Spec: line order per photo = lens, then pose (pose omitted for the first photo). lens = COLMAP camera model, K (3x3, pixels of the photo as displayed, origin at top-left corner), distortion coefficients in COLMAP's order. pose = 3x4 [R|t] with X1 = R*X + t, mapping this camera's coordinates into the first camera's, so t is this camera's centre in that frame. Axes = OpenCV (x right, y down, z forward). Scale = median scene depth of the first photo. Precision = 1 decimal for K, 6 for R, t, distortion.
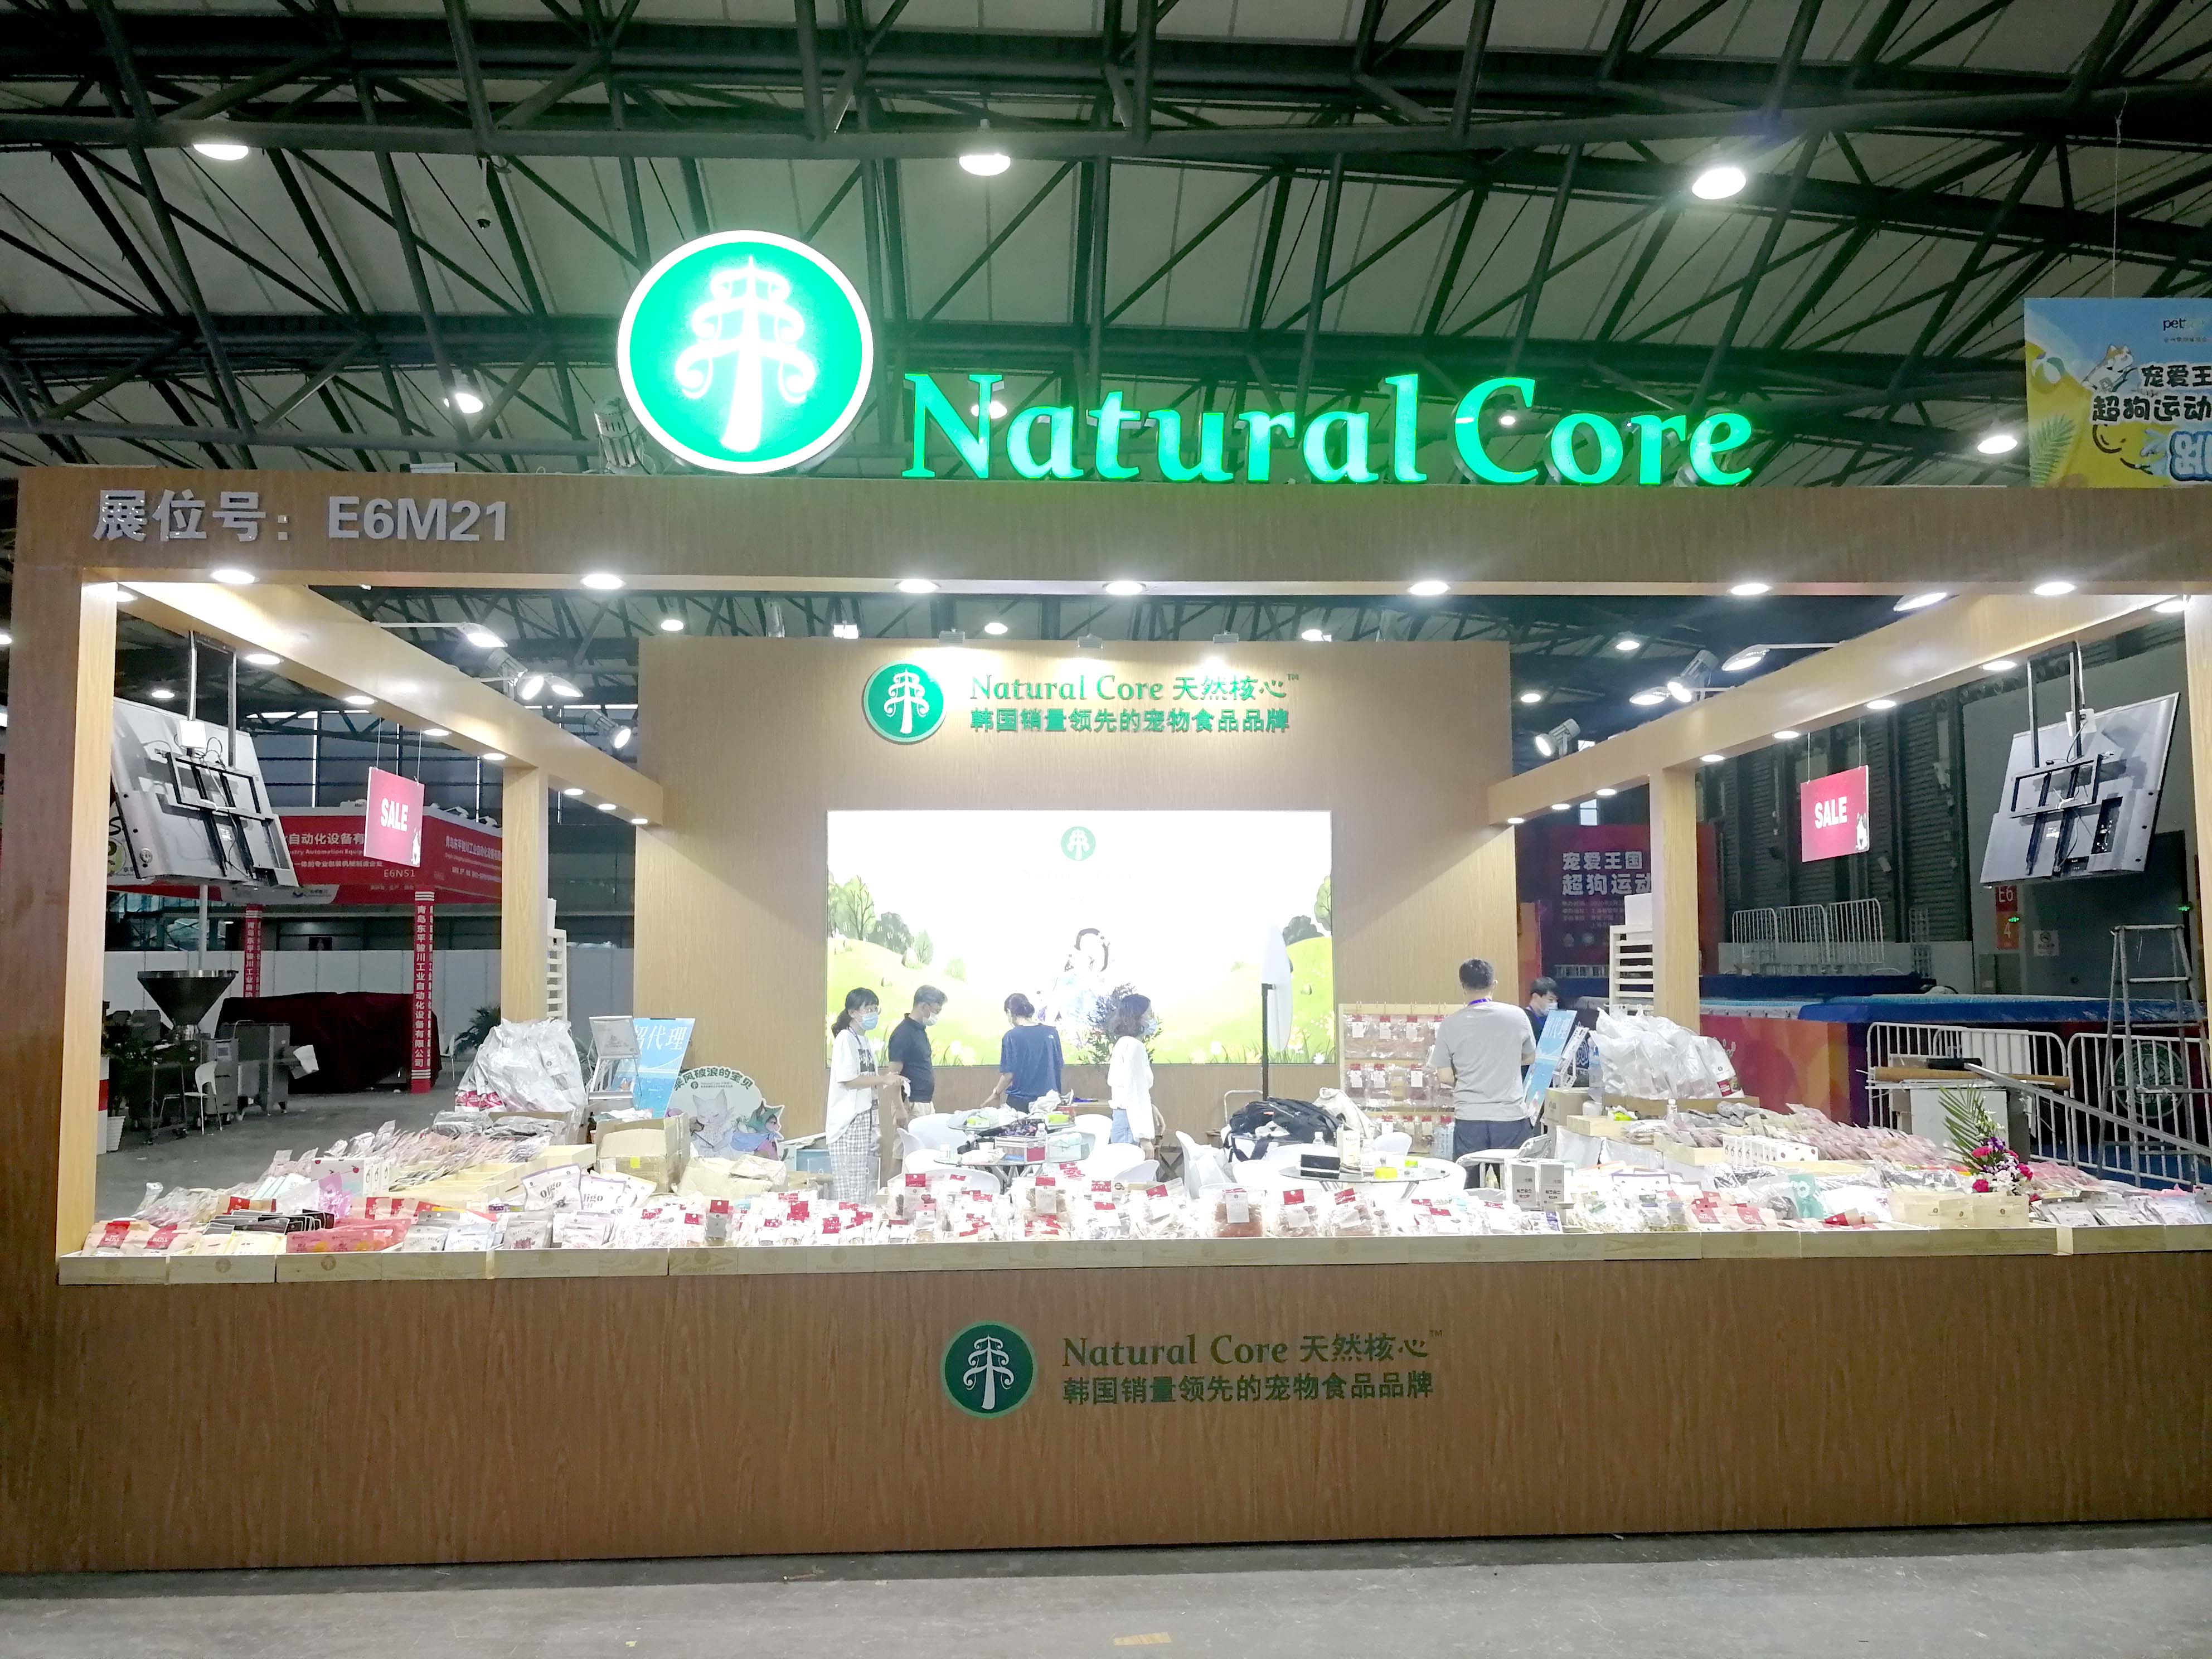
lens RADIAL K [[1773.7, 0, 1103.4], [0, 1773.7, 830.8], [0, 0, 1]] dist [0.015148, -0.000354]
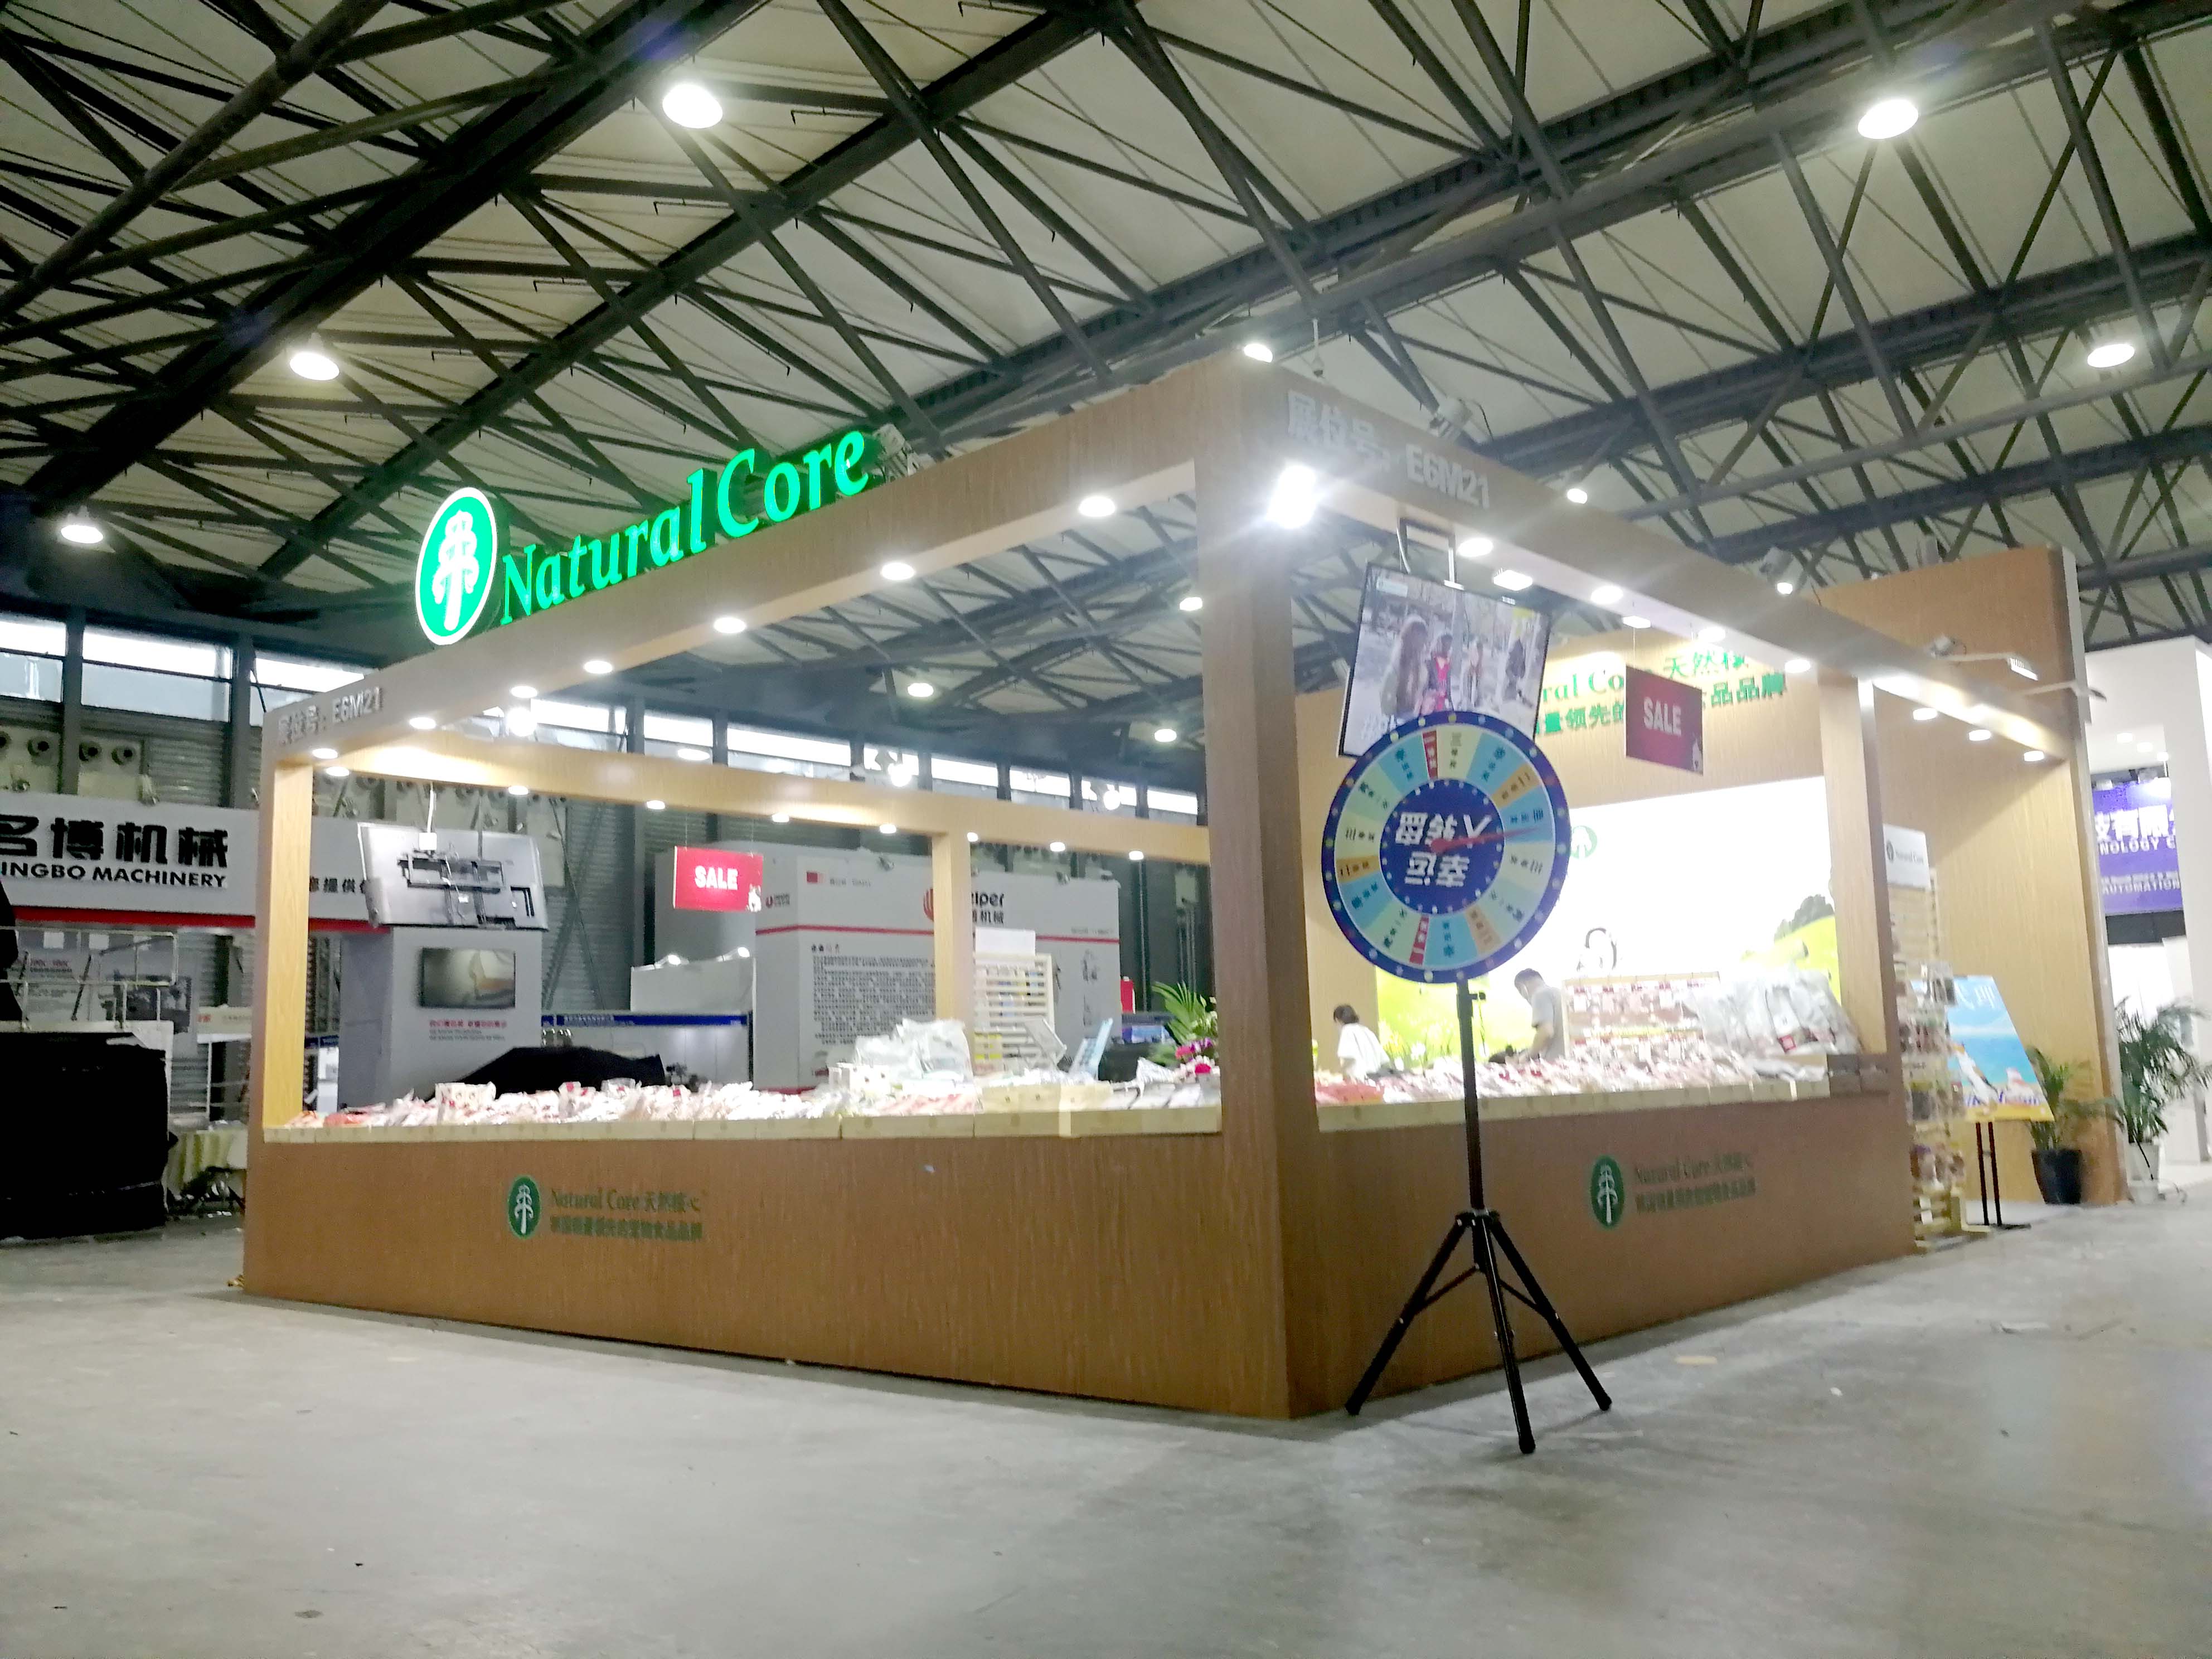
lens RADIAL K [[1773.7, 0, 1103.8], [0, 1773.7, 831.6], [0, 0, 1]] dist [0.015148, -0.000354]
pose [[0.701811, -0.115261, -0.702977, 1.295117], [0.087109, 0.993303, -0.075899, 0.138664], [0.707018, -0.007969, 0.707151, 0.276667]]
